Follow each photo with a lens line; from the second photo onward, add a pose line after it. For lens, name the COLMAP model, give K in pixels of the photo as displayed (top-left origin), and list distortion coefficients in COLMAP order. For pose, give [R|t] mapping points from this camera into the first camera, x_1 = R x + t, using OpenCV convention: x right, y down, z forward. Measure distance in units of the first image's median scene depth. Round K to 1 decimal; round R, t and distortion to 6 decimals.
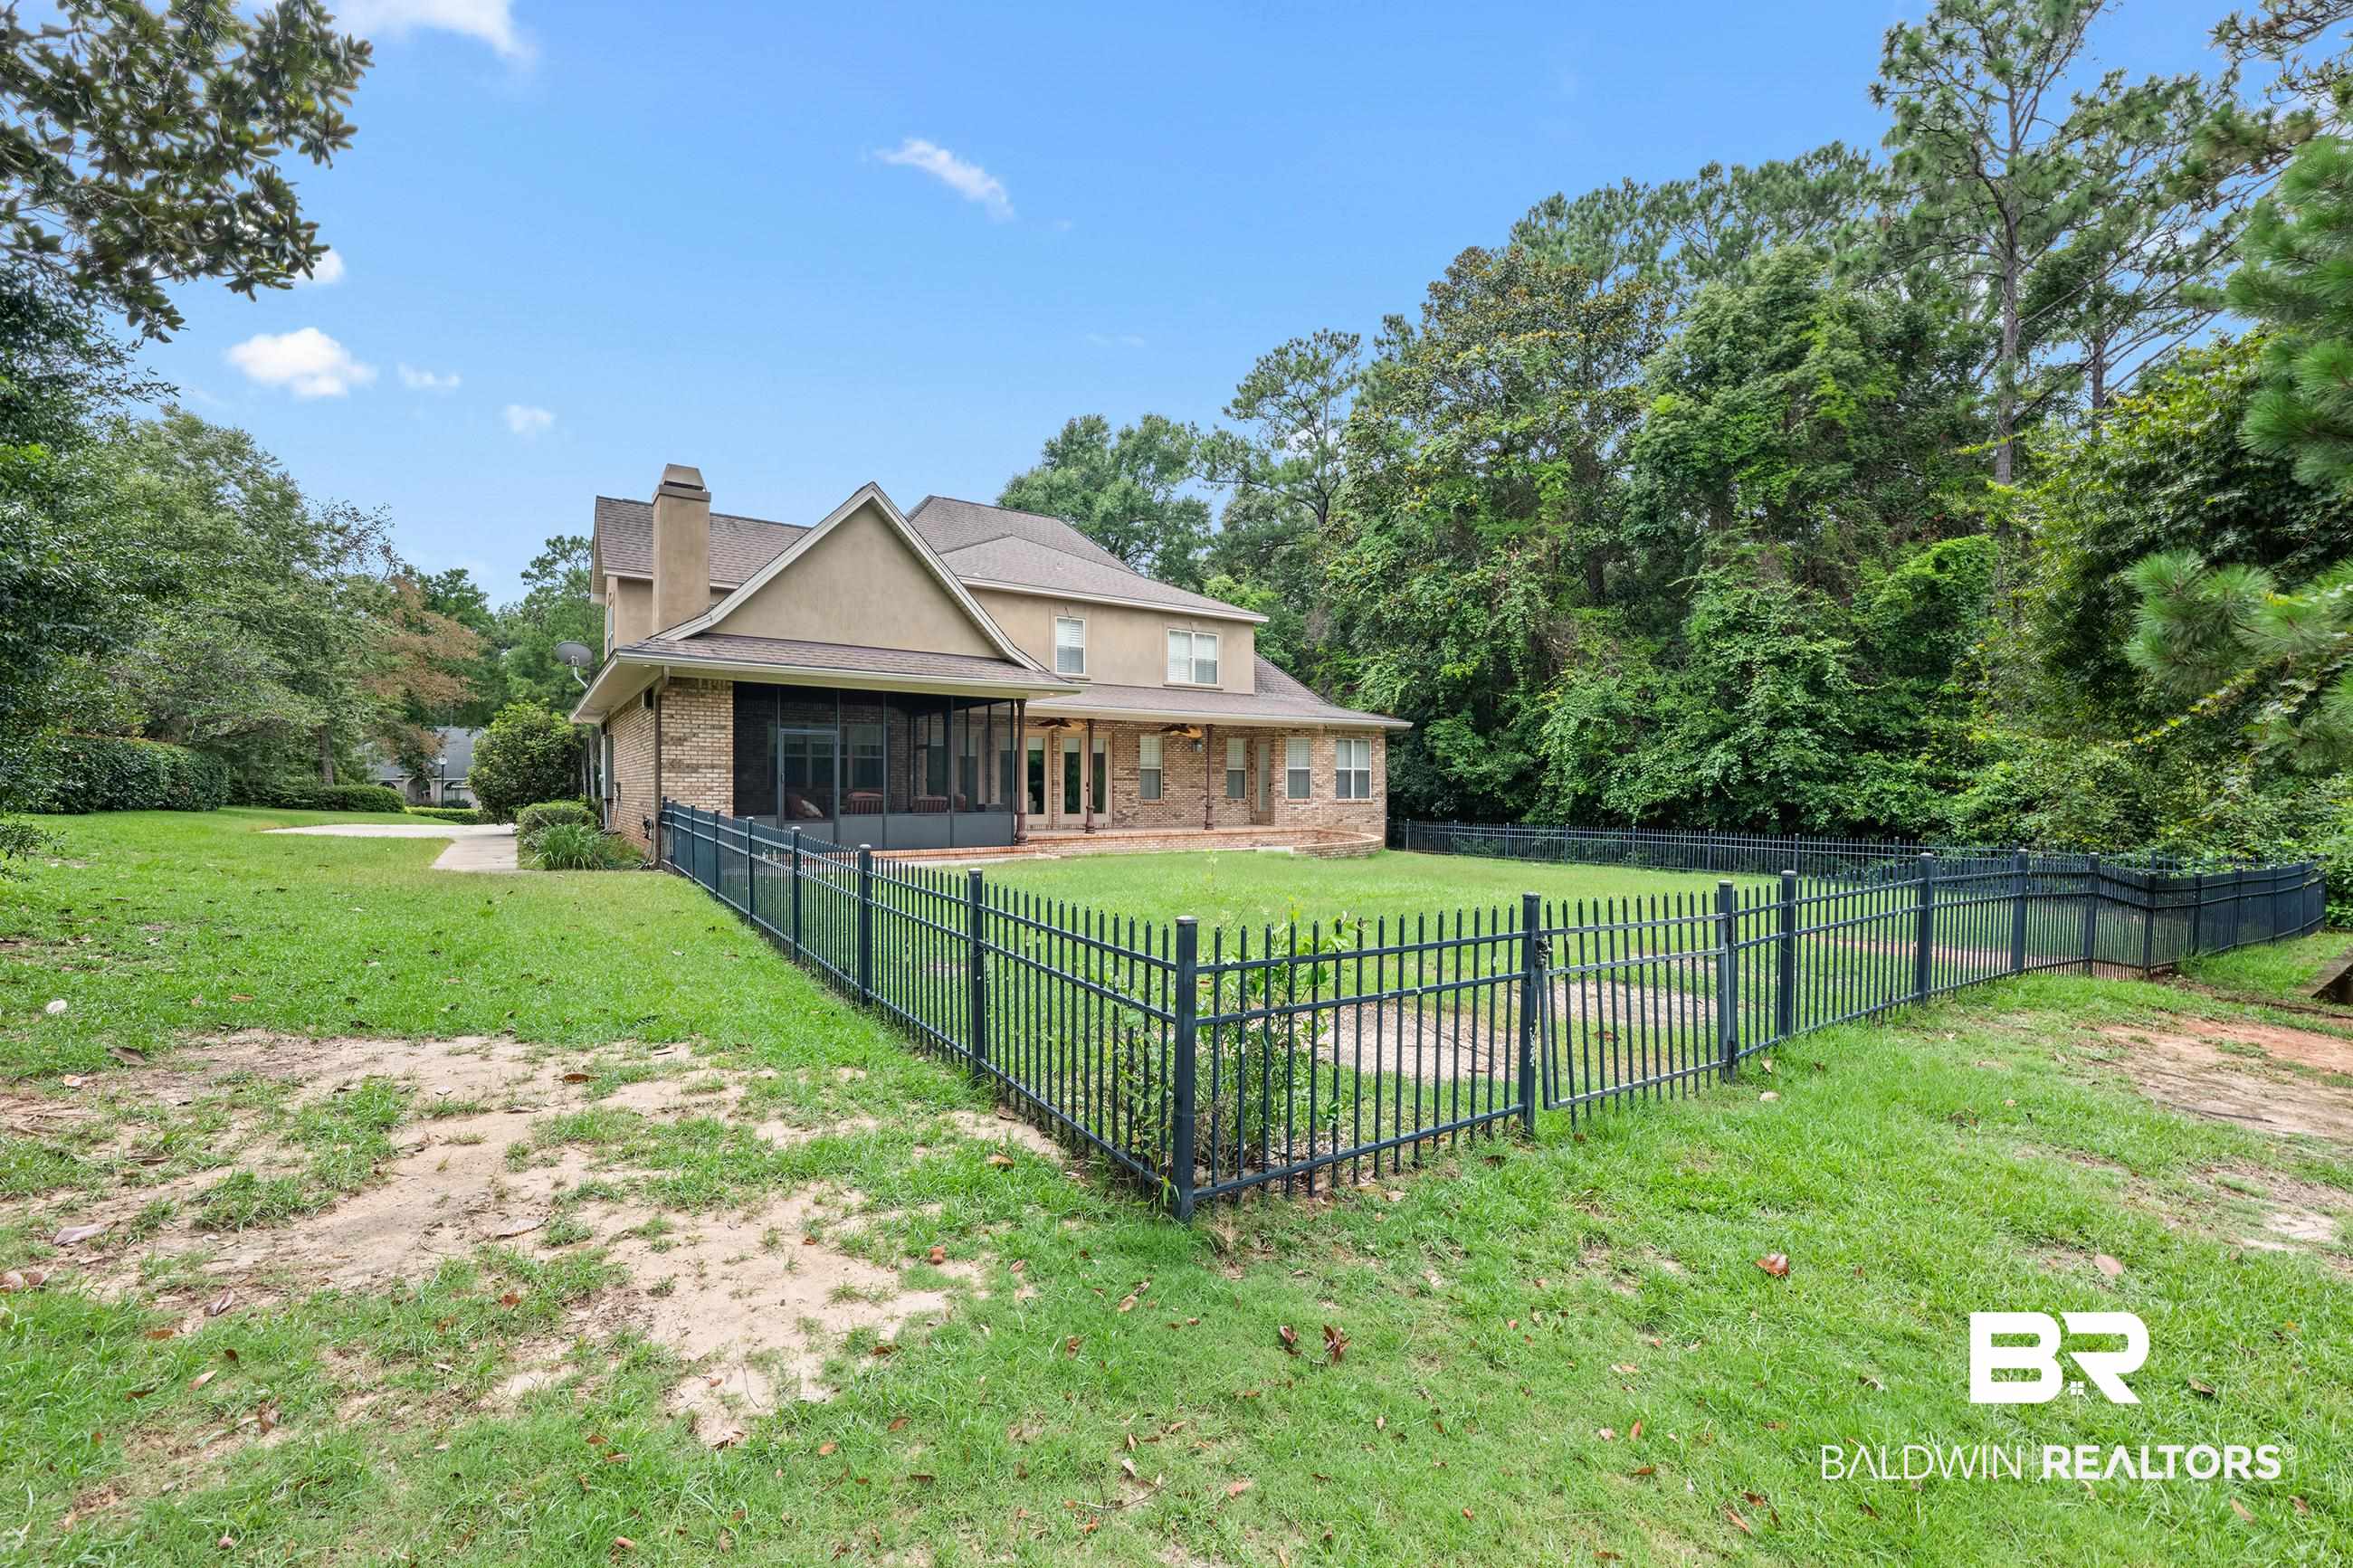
lens RADIAL K [[977.3, 0, 1177.3], [0, 977.3, 793.2], [0, 0, 1]] dist [0.001774, 0.000219]
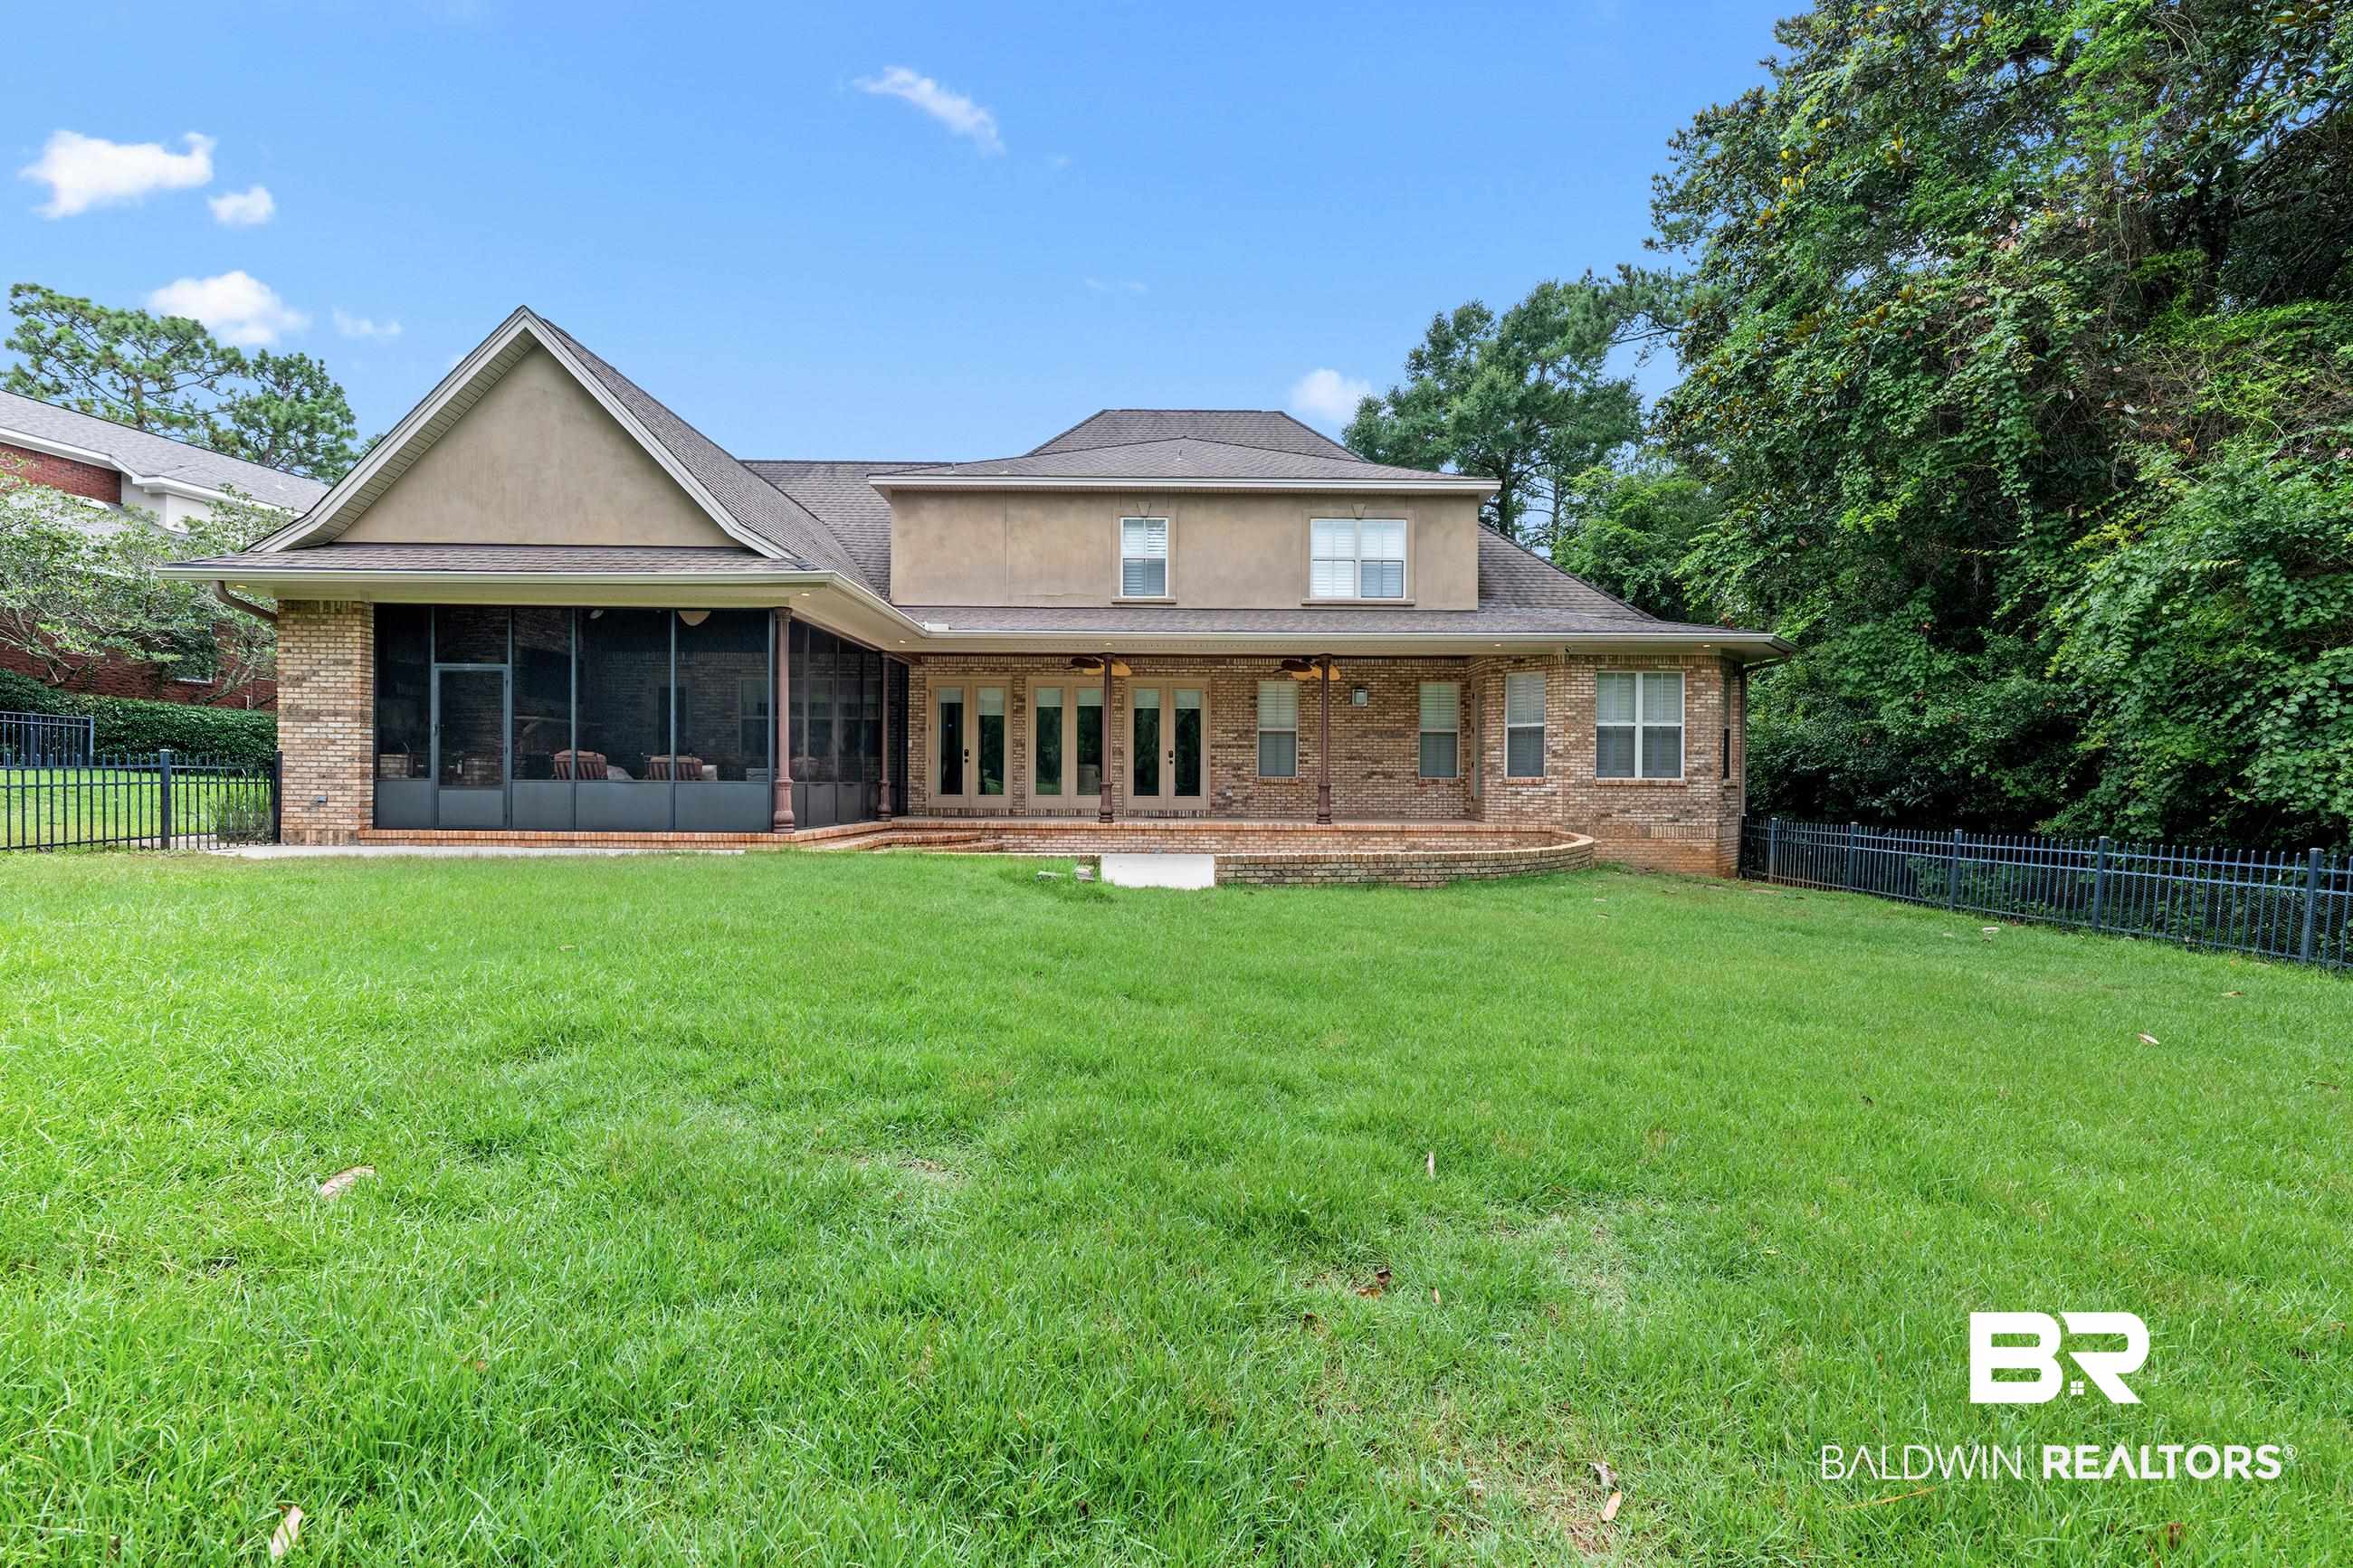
lens RADIAL K [[942.3, 0, 1174.9], [0, 942.3, 789.5], [0, 0, 1]] dist [-0.000148, 0.000354]
pose [[0.824382, 0.012205, -0.565902, 0.285037], [-0.010680, 0.999925, 0.006008, 0.012370], [0.565932, 0.001091, 0.824451, 0.437518]]
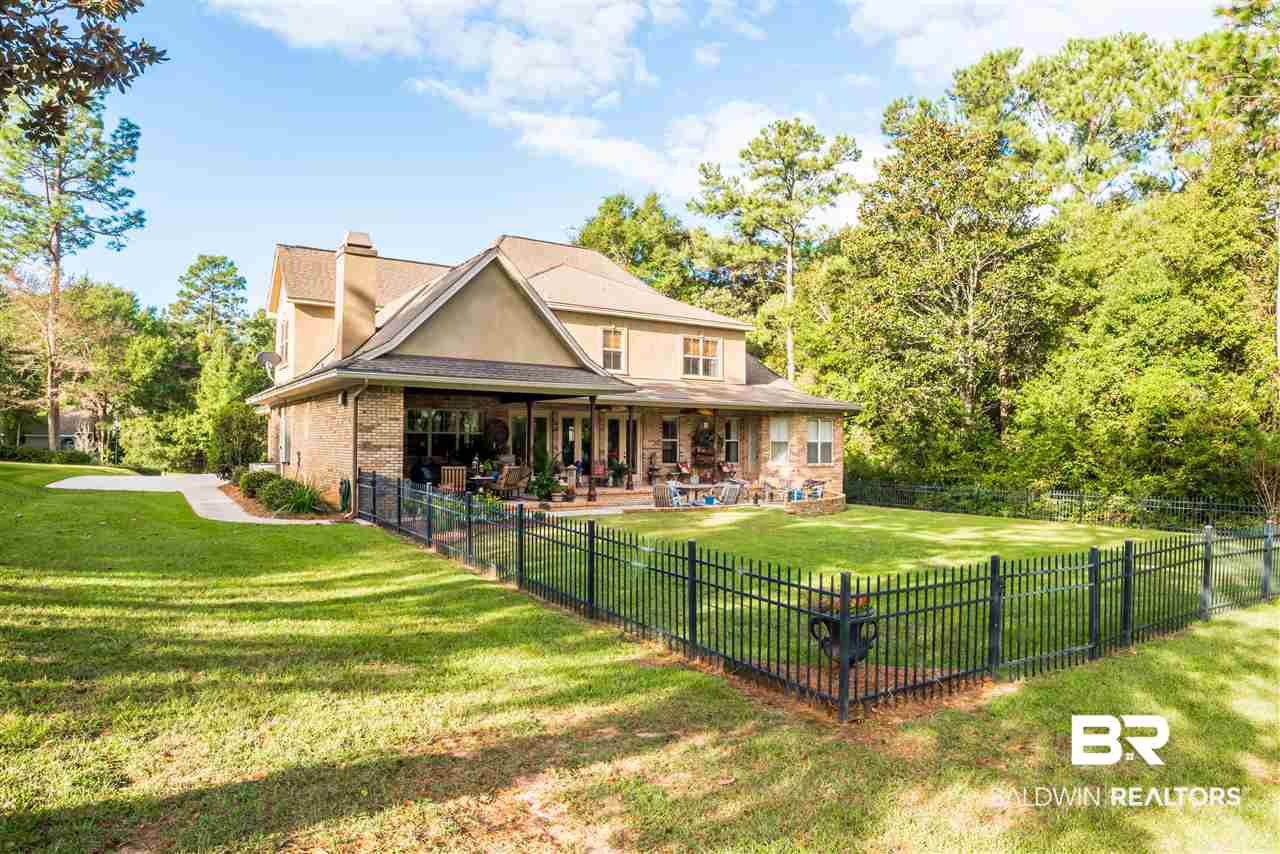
lens RADIAL K [[796.5, 0, 645.5], [0, 796.5, 437.2], [0, 0, 1]] dist [-0.020355, -0.000038]
pose [[0.999927, 0.008034, -0.009015, -0.051528], [-0.008133, 0.999906, -0.011002, -0.017819], [0.008926, 0.011075, 0.999899, -0.094870]]
